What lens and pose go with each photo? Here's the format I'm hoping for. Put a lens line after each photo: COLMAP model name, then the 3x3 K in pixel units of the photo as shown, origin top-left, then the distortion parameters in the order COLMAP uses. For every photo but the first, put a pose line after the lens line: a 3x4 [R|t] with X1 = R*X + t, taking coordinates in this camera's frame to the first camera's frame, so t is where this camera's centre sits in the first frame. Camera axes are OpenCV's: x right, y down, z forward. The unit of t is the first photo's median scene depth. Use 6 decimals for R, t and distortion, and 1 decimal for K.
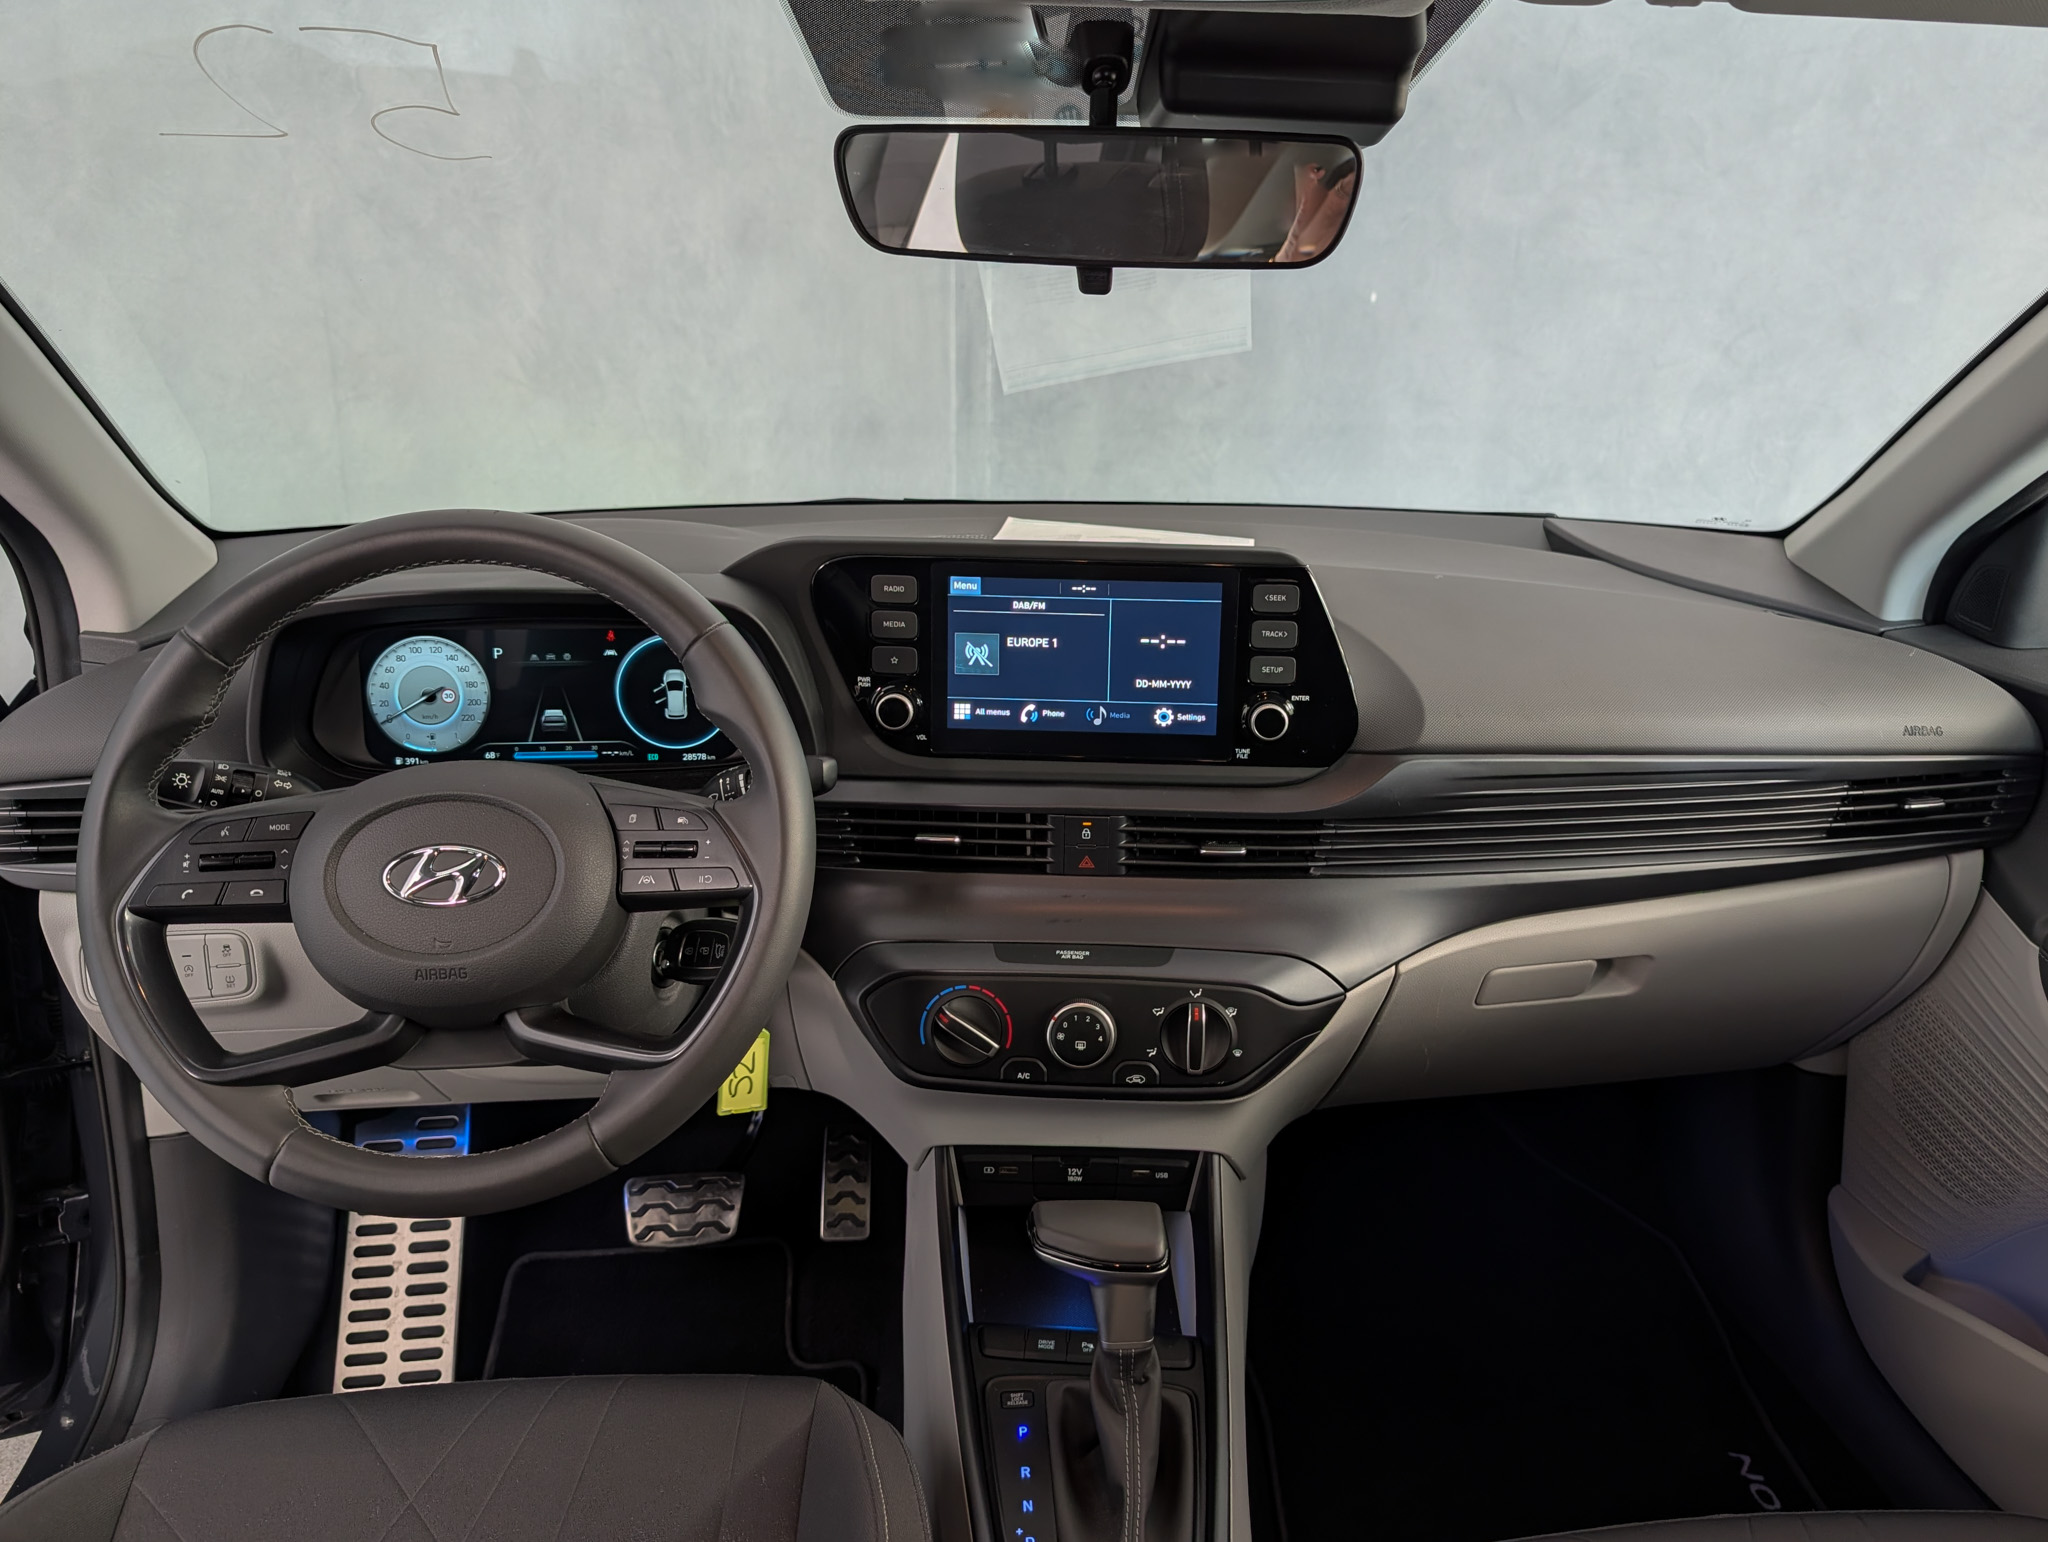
lens RADIAL K [[1561.2, 0, 1099.3], [0, 1561.2, 720.5], [0, 0, 1]] dist [0.025706, -0.007644]
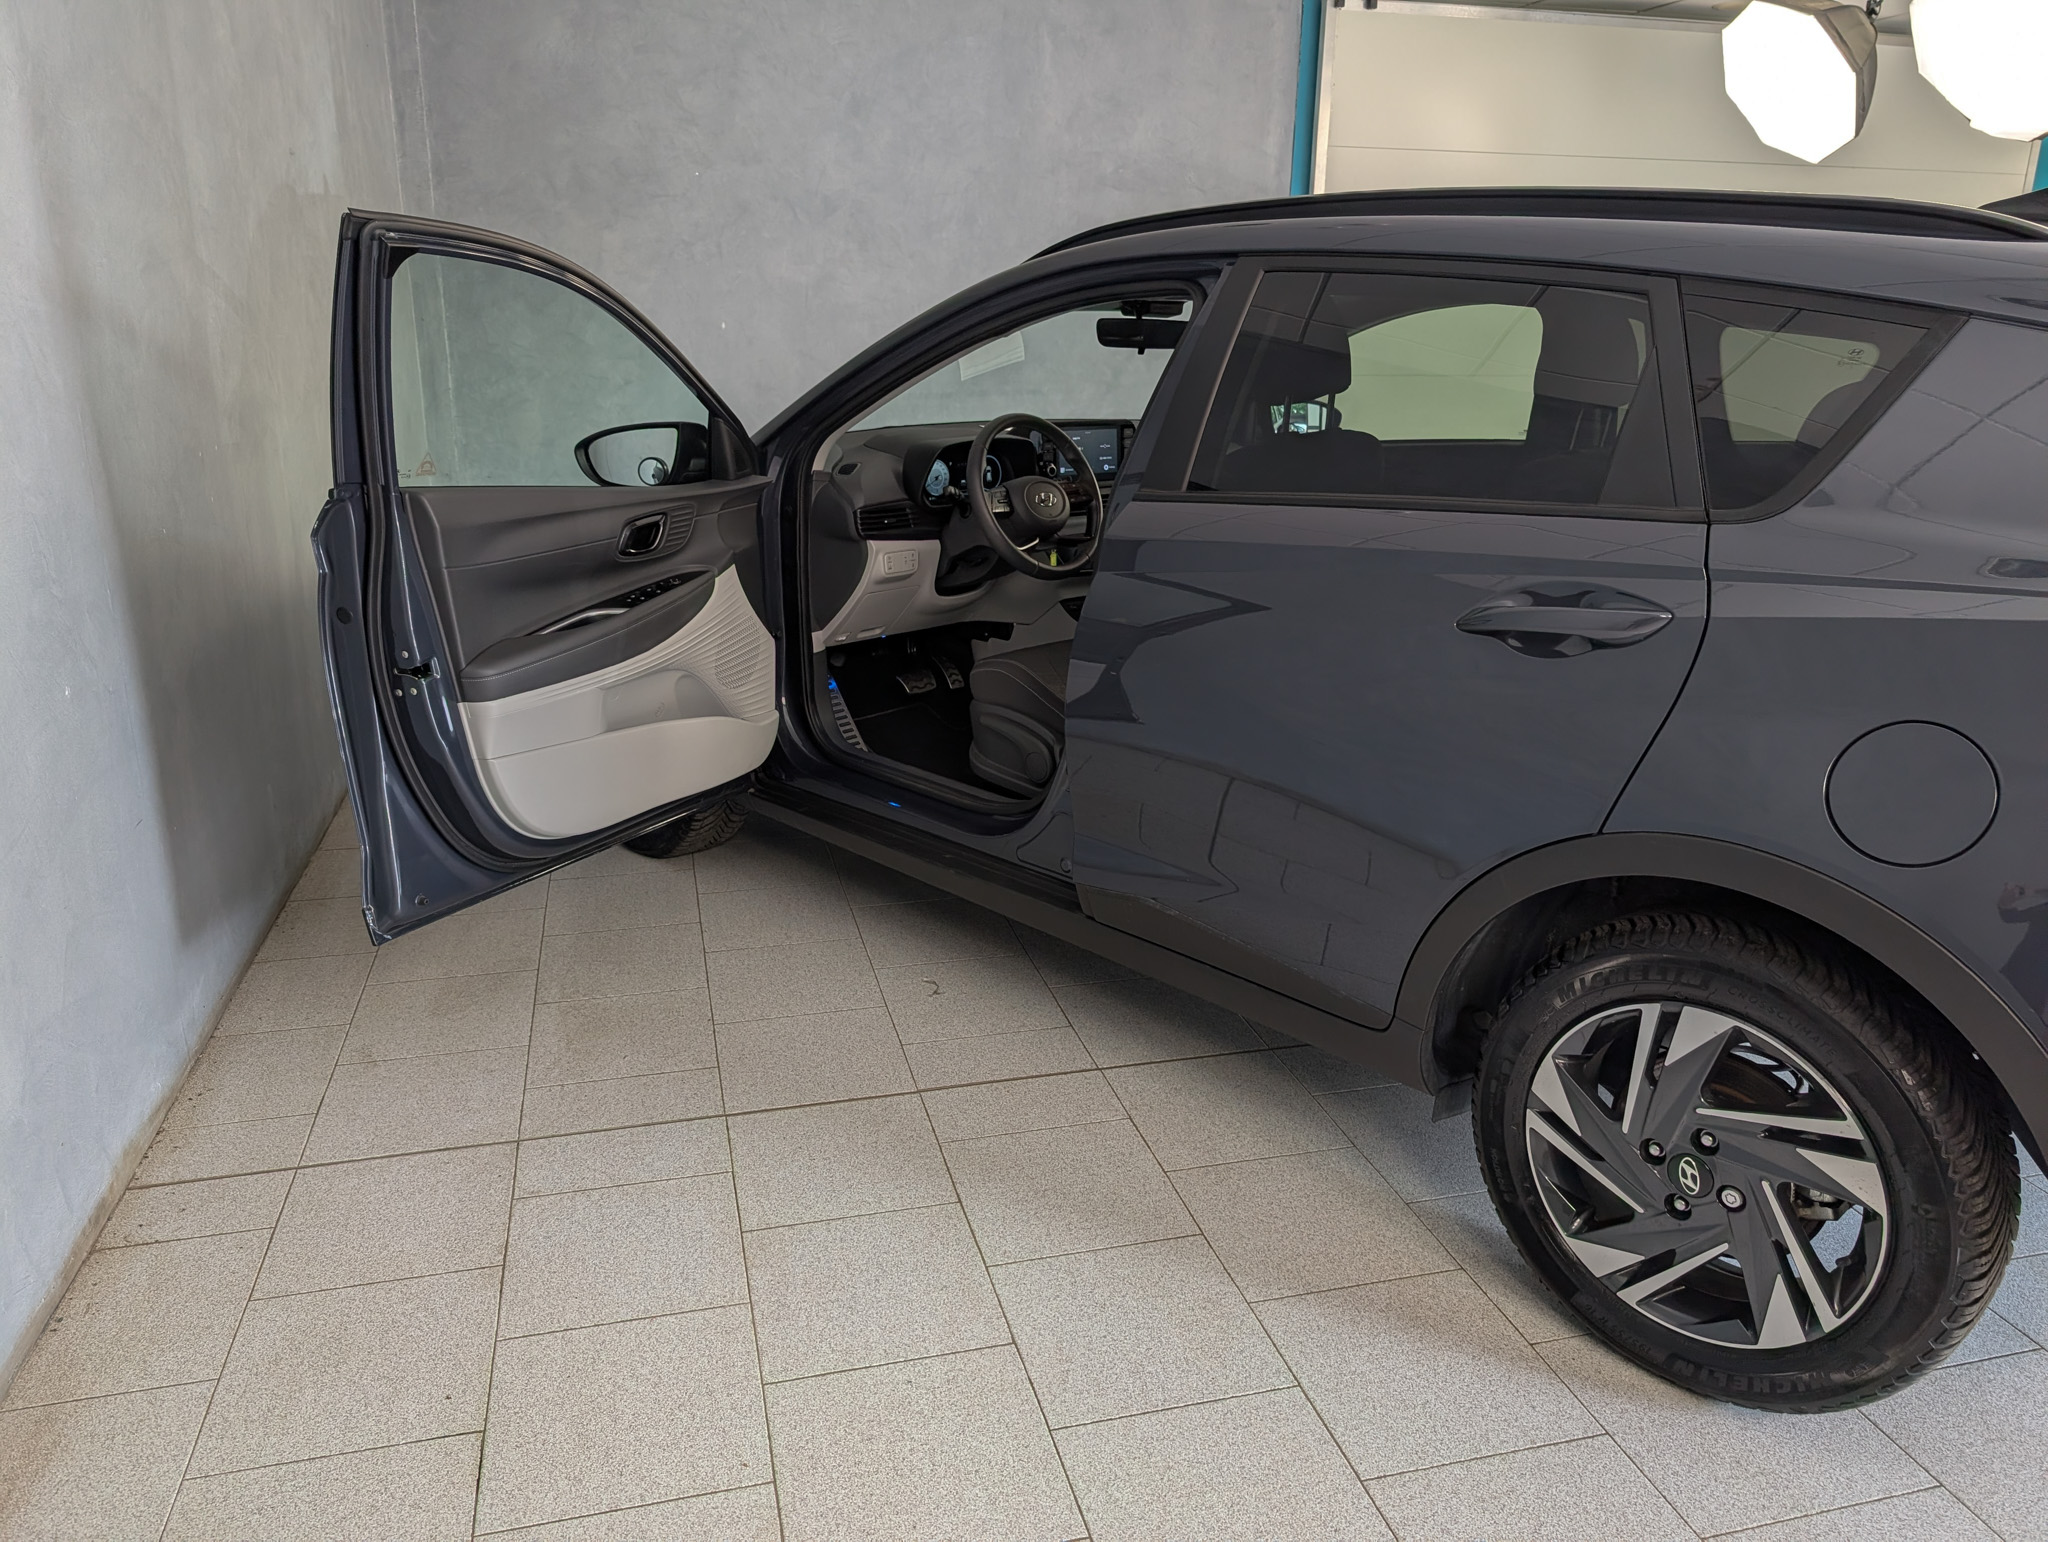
lens RADIAL K [[1476.9, 0, 1026.7], [0, 1476.9, 790.6], [0, 0, 1]] dist [0.015835, -0.004895]
pose [[0.782386, -0.199462, 0.589989, -2.308645], [0.163048, 0.979886, 0.115059, 0.312221], [-0.601072, 0.006176, 0.799171, -1.662191]]
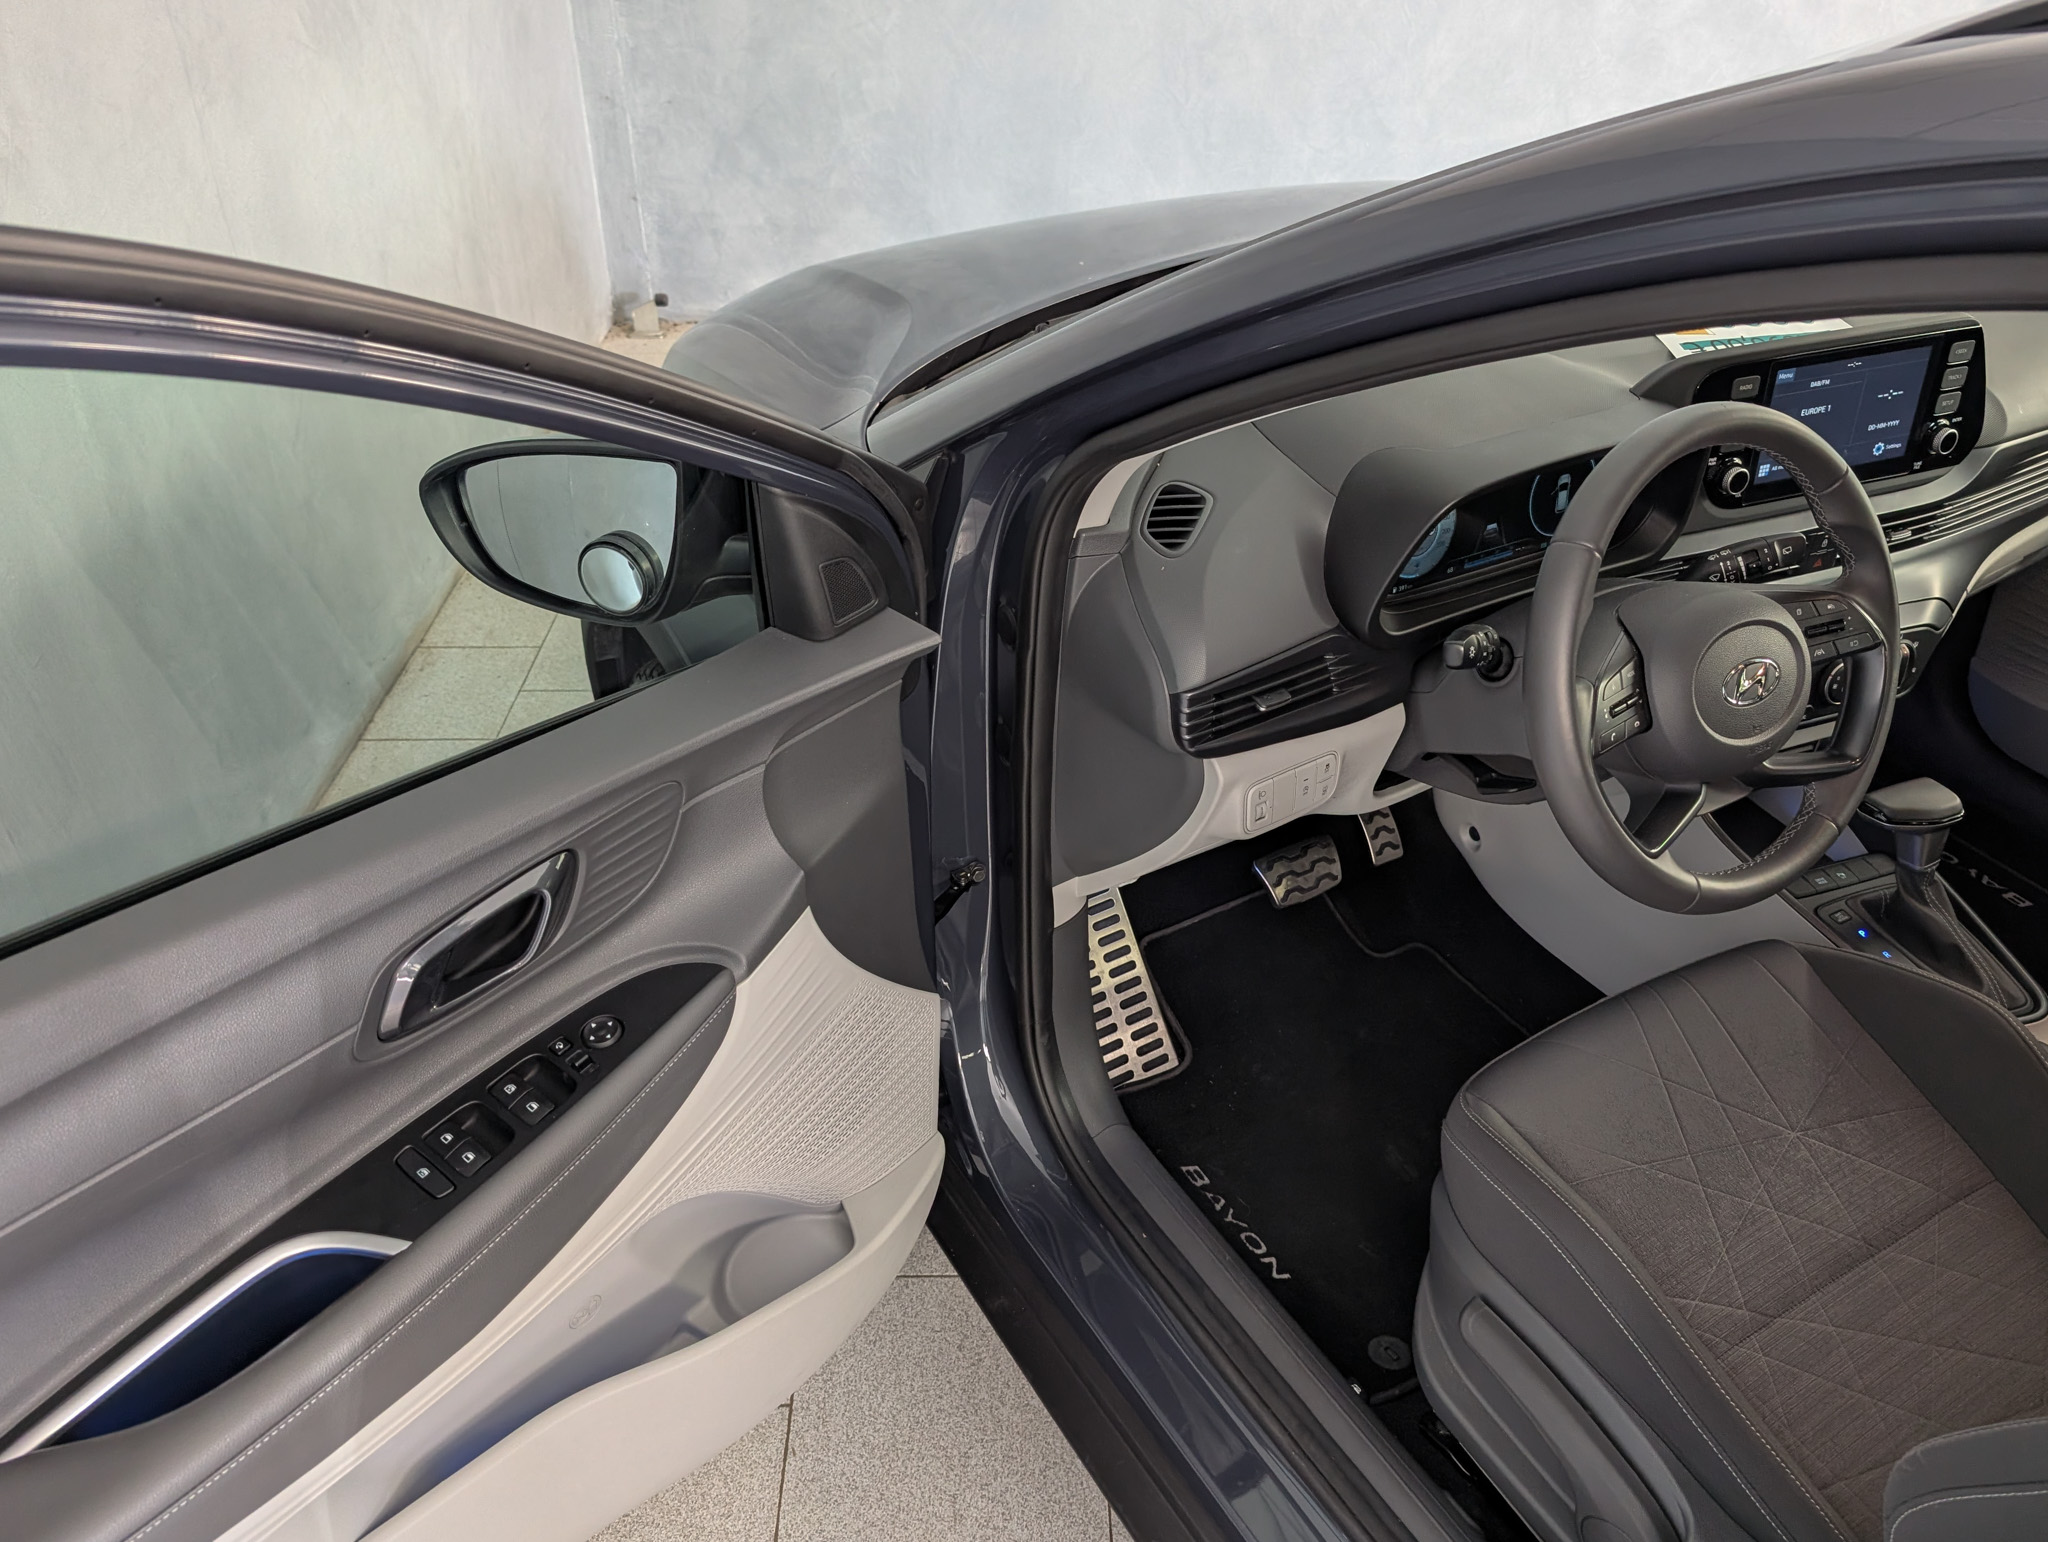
lens RADIAL K [[1590.6, 0, 1016.3], [0, 1590.6, 785.2], [0, 0, 1]] dist [0.011892, -0.007614]
pose [[0.912200, -0.240148, 0.331995, -1.189579], [0.116167, 0.928574, 0.352498, -0.310881], [-0.392933, -0.282982, 0.874943, -0.015389]]
